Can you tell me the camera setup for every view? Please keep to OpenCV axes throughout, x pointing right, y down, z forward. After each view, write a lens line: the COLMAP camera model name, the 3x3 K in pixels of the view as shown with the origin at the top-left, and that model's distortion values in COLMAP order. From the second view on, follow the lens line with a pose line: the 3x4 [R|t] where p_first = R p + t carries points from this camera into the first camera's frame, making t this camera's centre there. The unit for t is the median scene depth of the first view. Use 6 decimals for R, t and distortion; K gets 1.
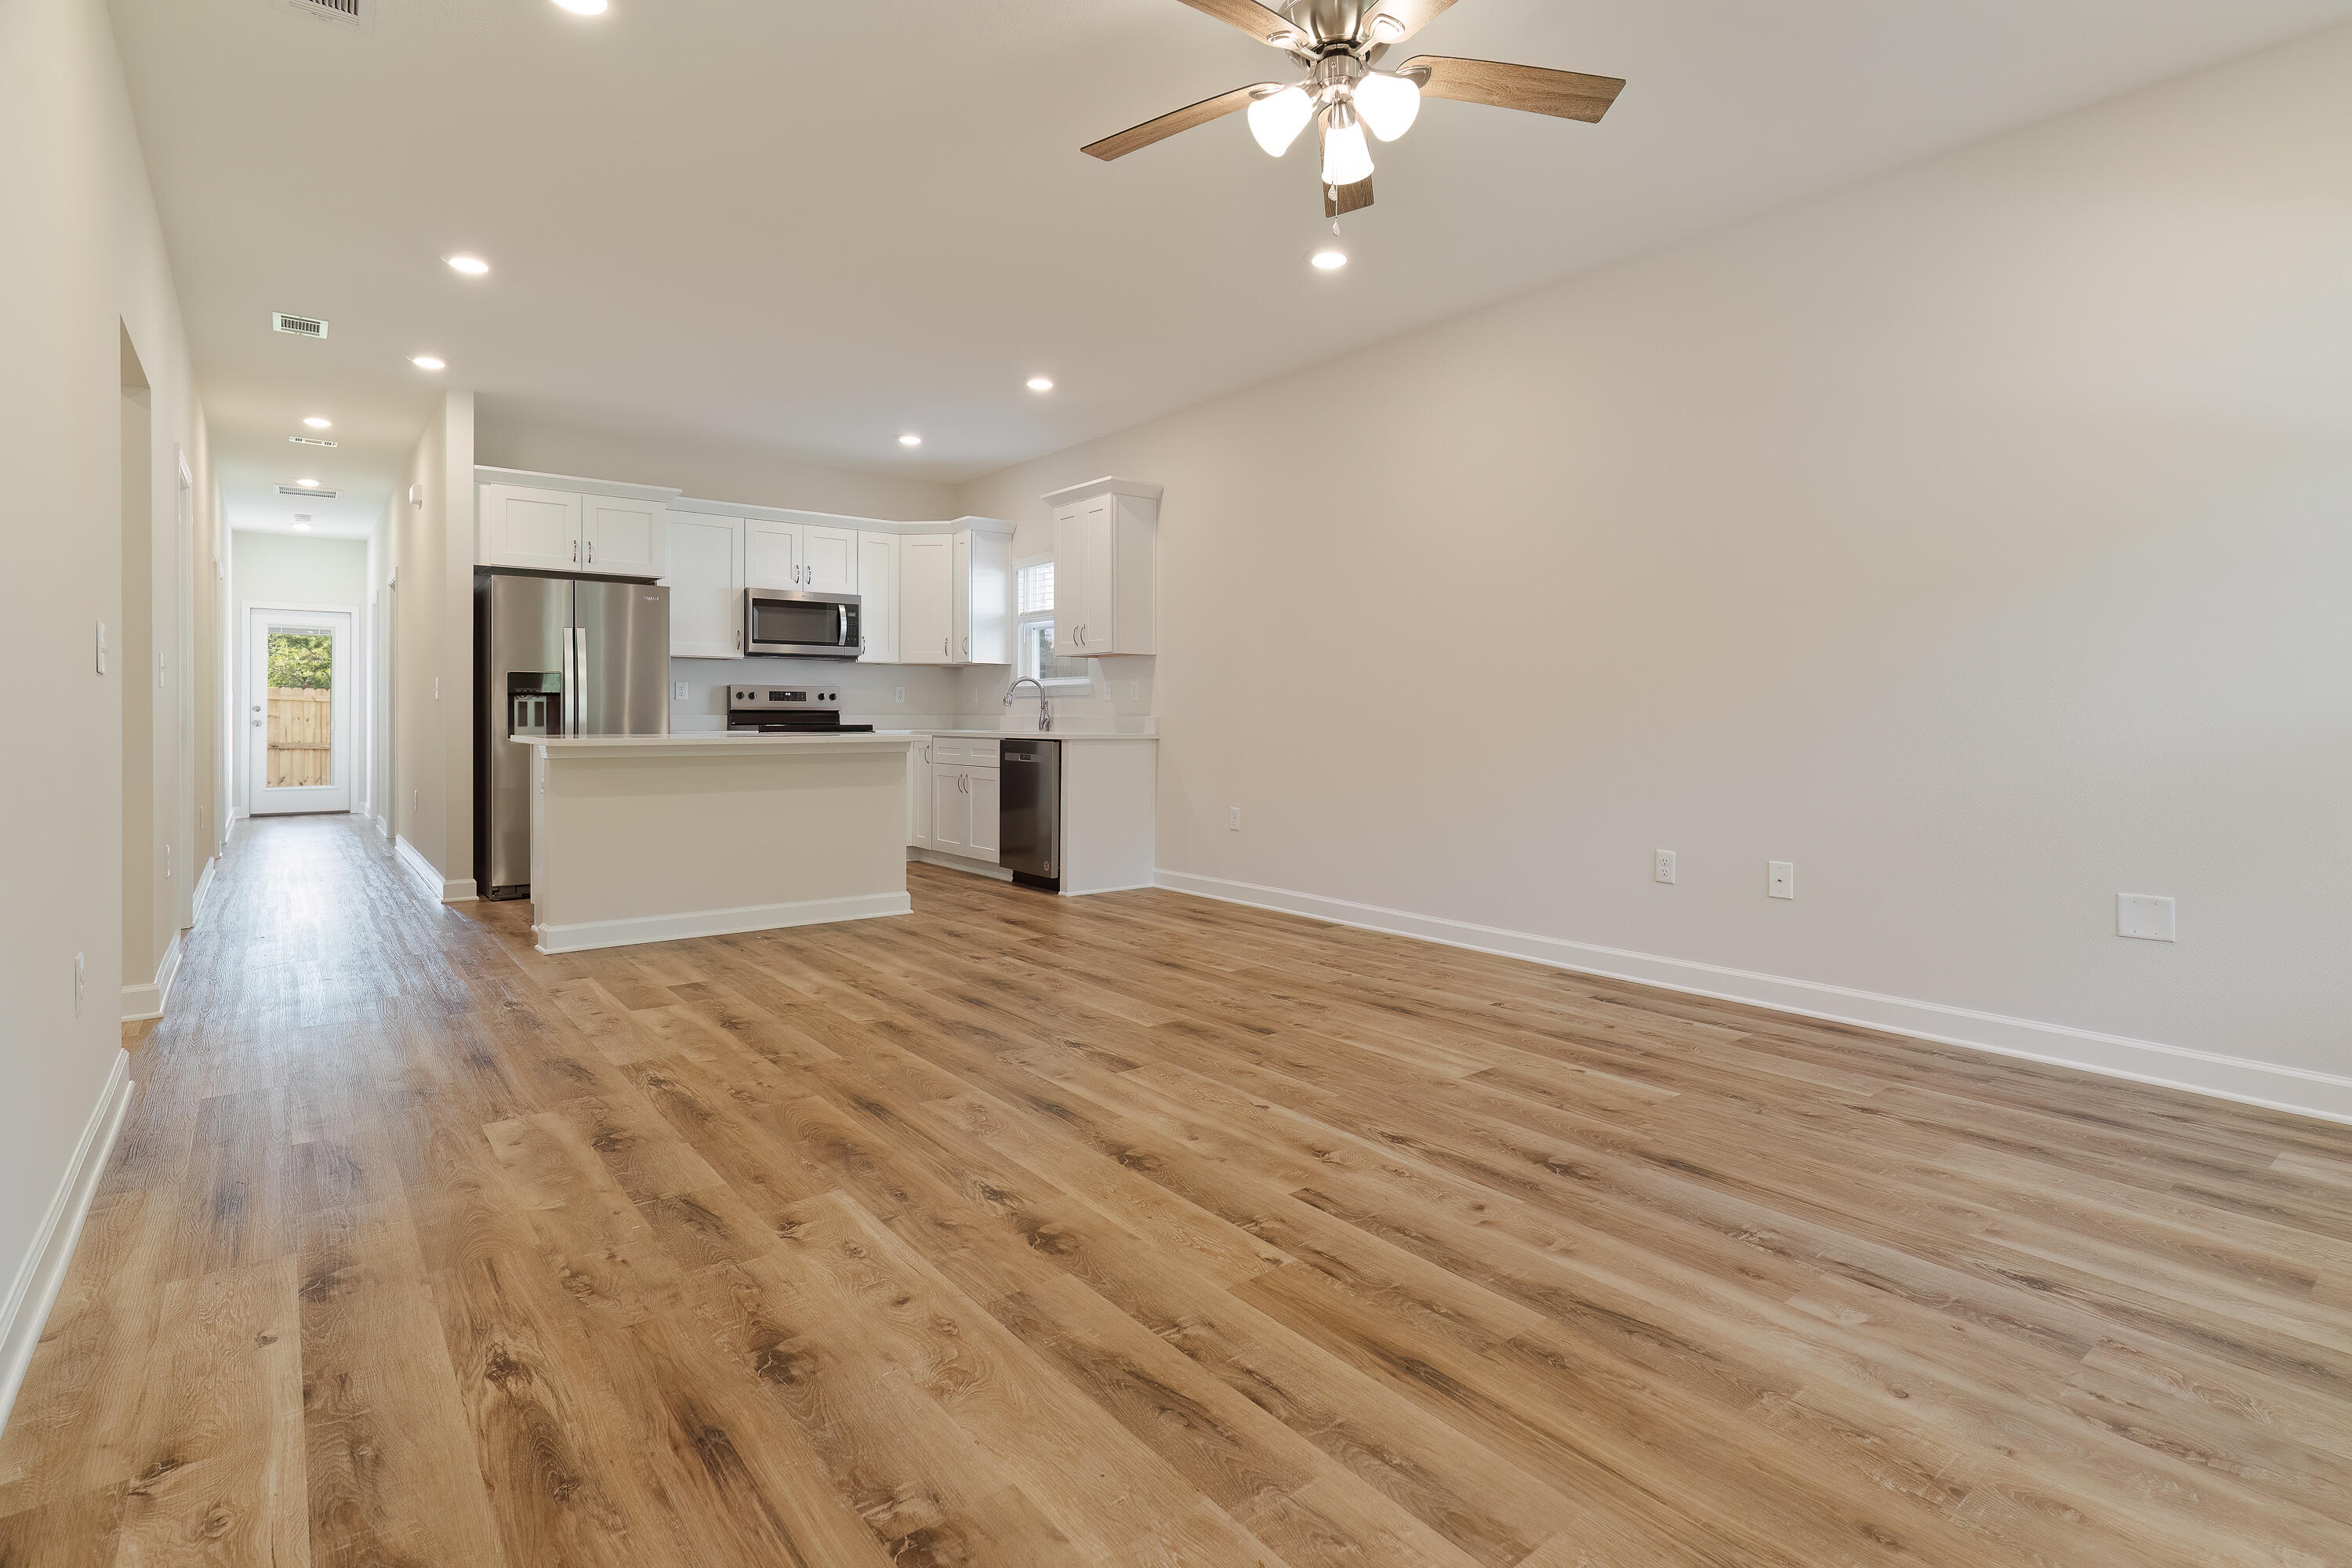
lens RADIAL K [[1149.6, 0, 1183.9], [0, 1149.6, 718.7], [0, 0, 1]] dist [0.003507, 0.000766]
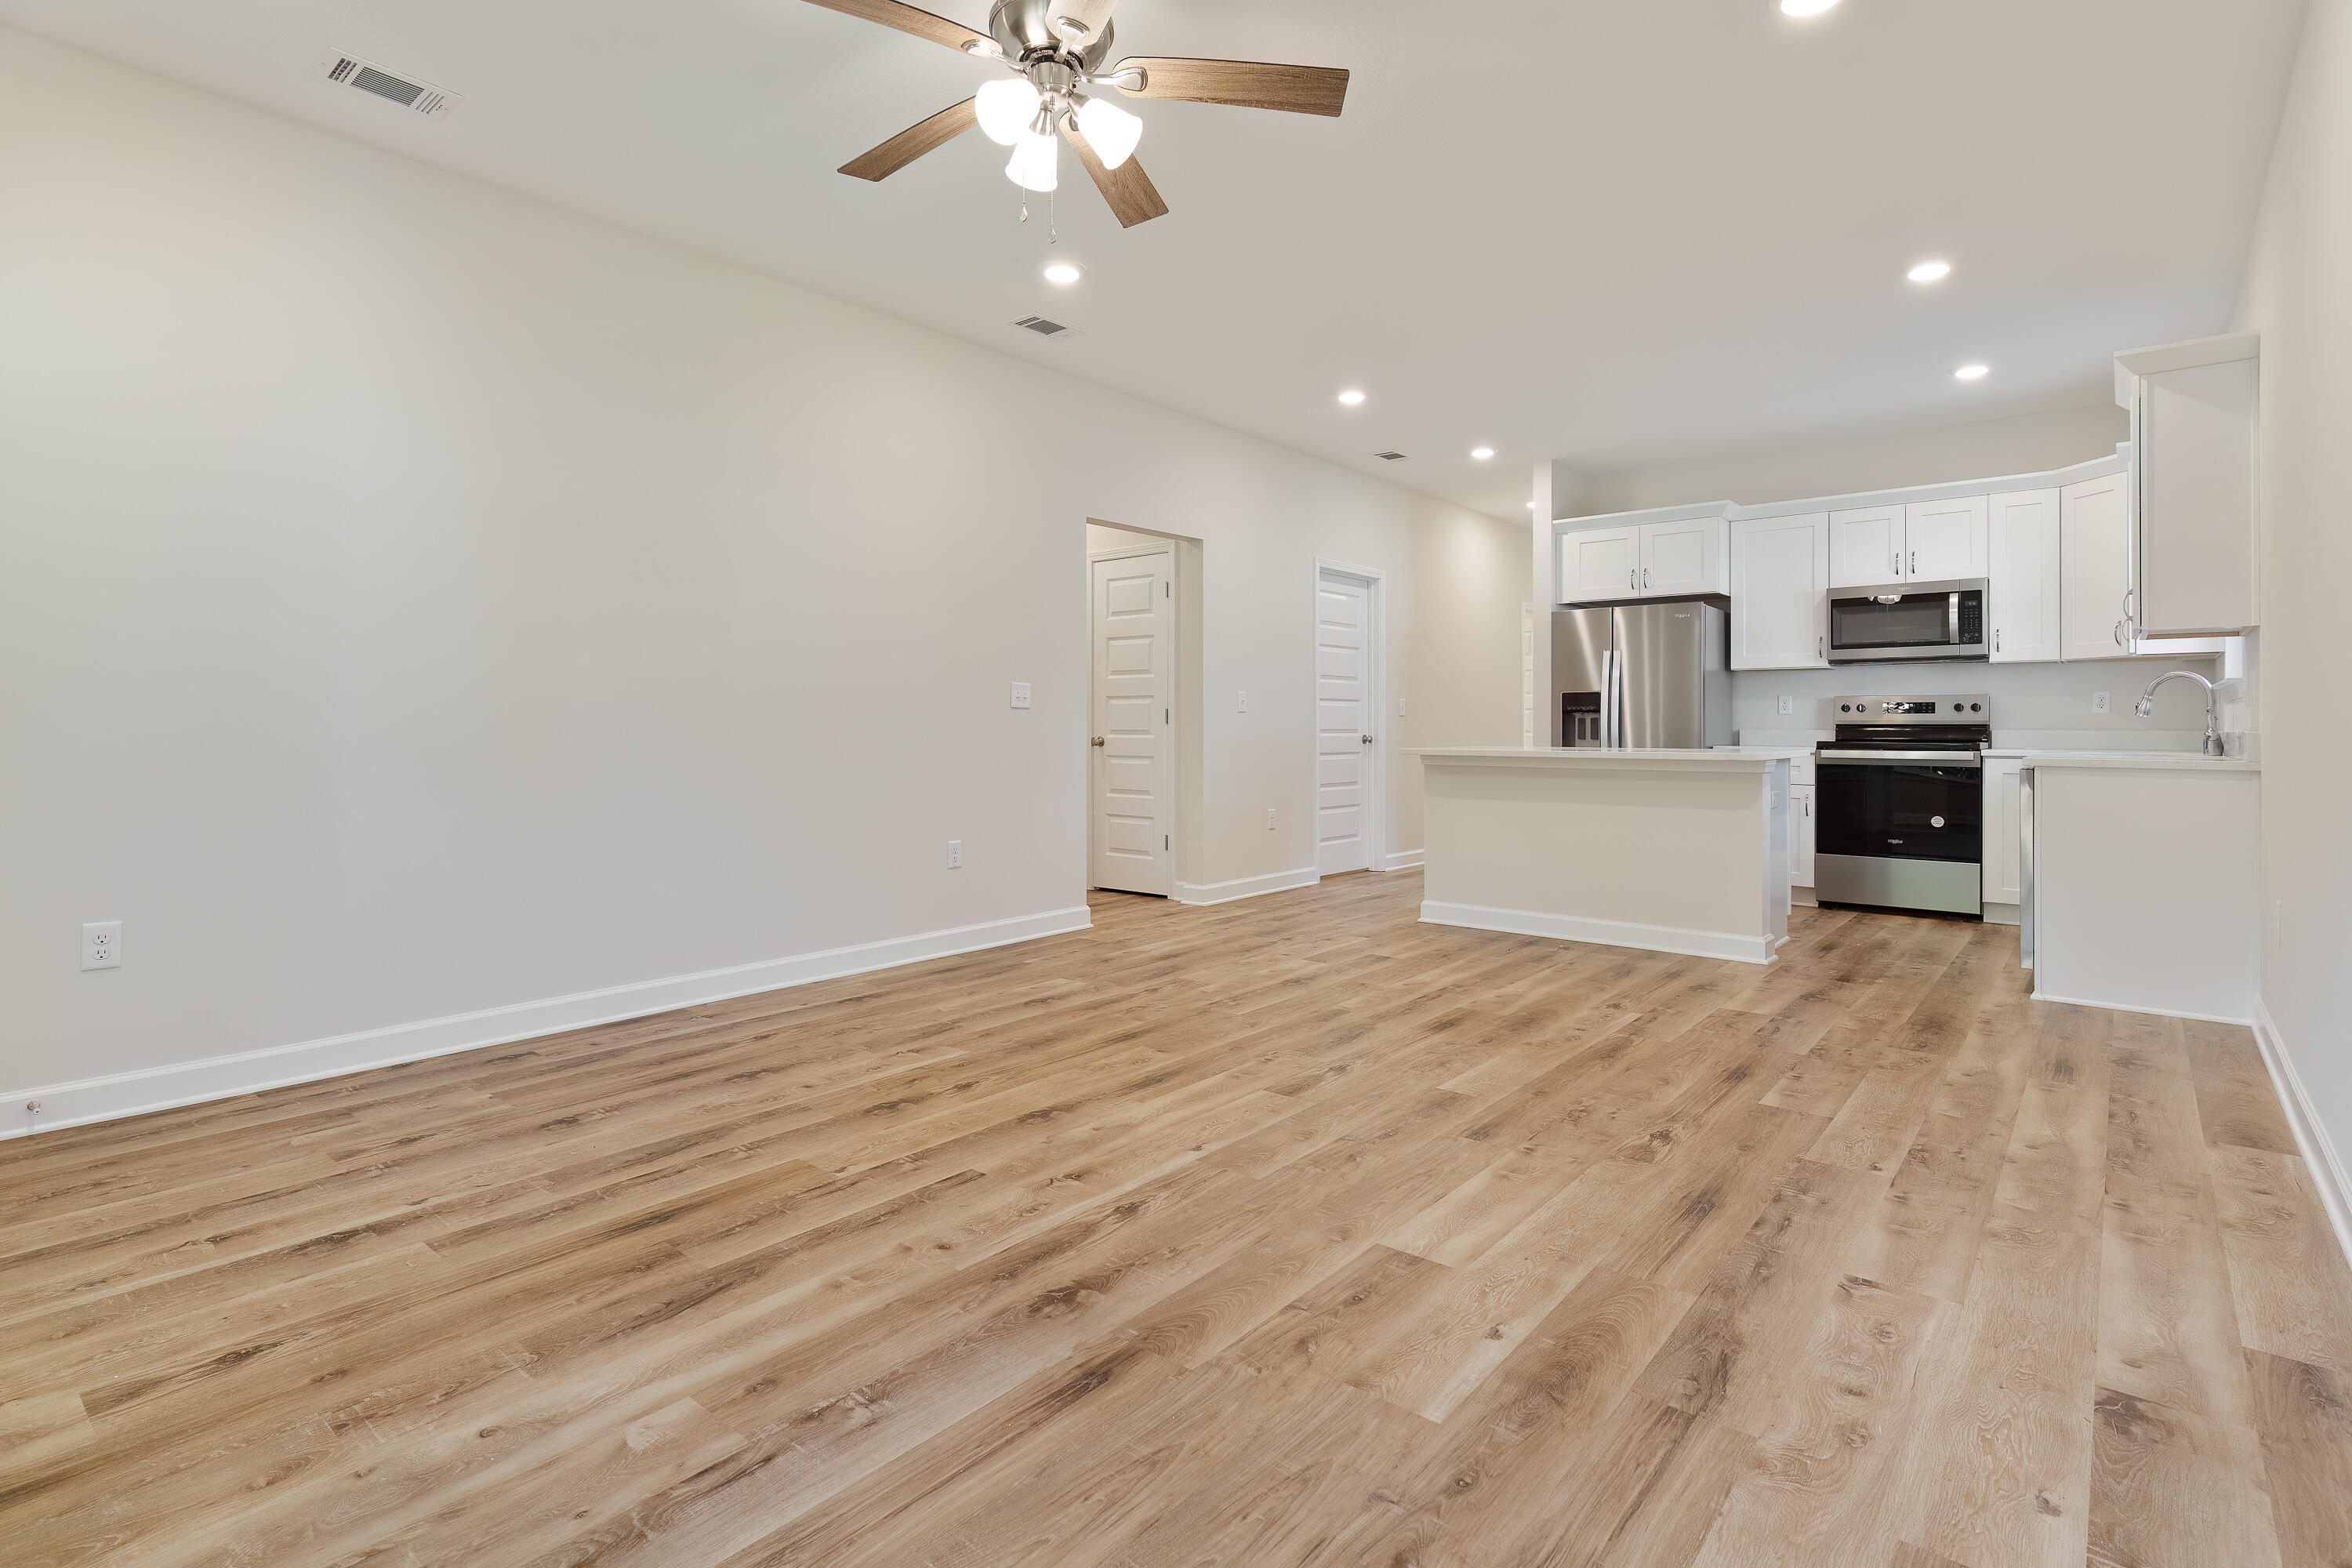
lens RADIAL K [[1138.7, 0, 1172.1], [0, 1138.7, 718.0], [0, 0, 1]] dist [-0.000324, 0.000035]
pose [[0.197692, -0.010247, -0.980211, 0.447982], [-0.004676, 0.999924, -0.011396, 0.000051], [0.980253, 0.006837, 0.197629, 0.367343]]
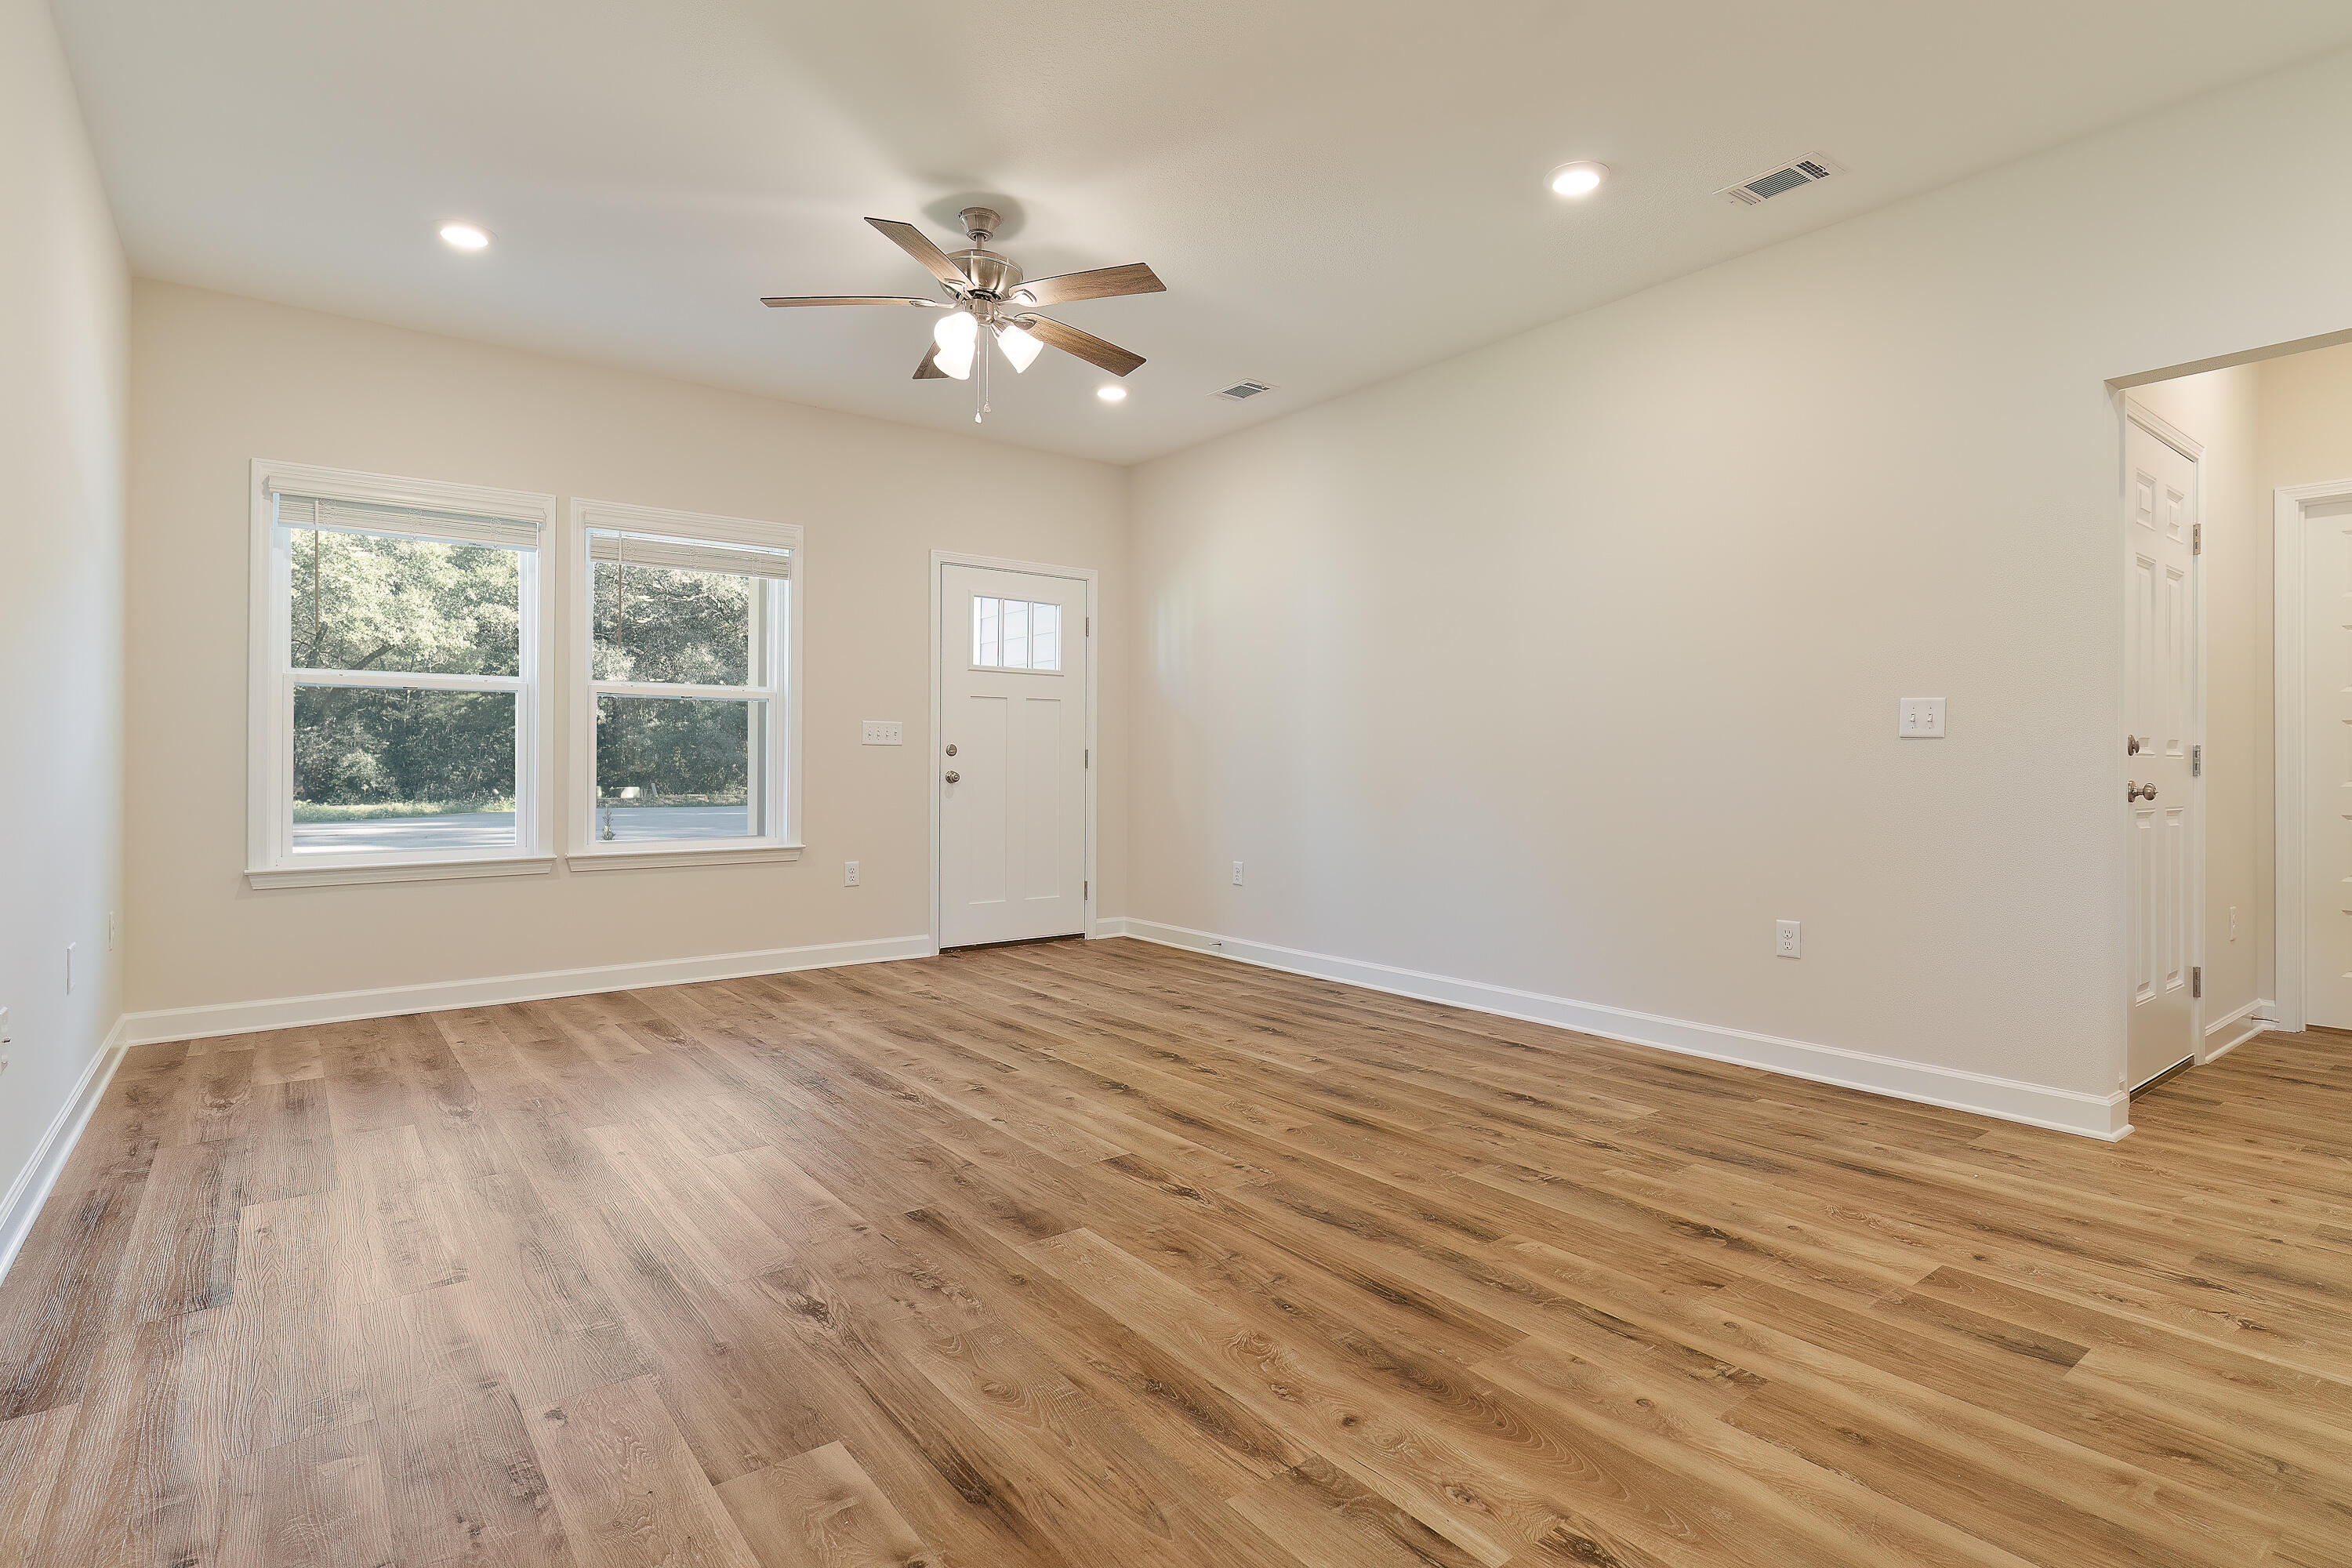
lens RADIAL K [[1149.6, 0, 1183.9], [0, 1149.6, 718.7], [0, 0, 1]] dist [0.003507, 0.000766]
pose [[-0.999961, -0.004541, 0.007541, -0.053674], [-0.004806, 0.999357, -0.035541, -0.003975], [-0.007375, -0.035576, -0.999340, 0.976047]]
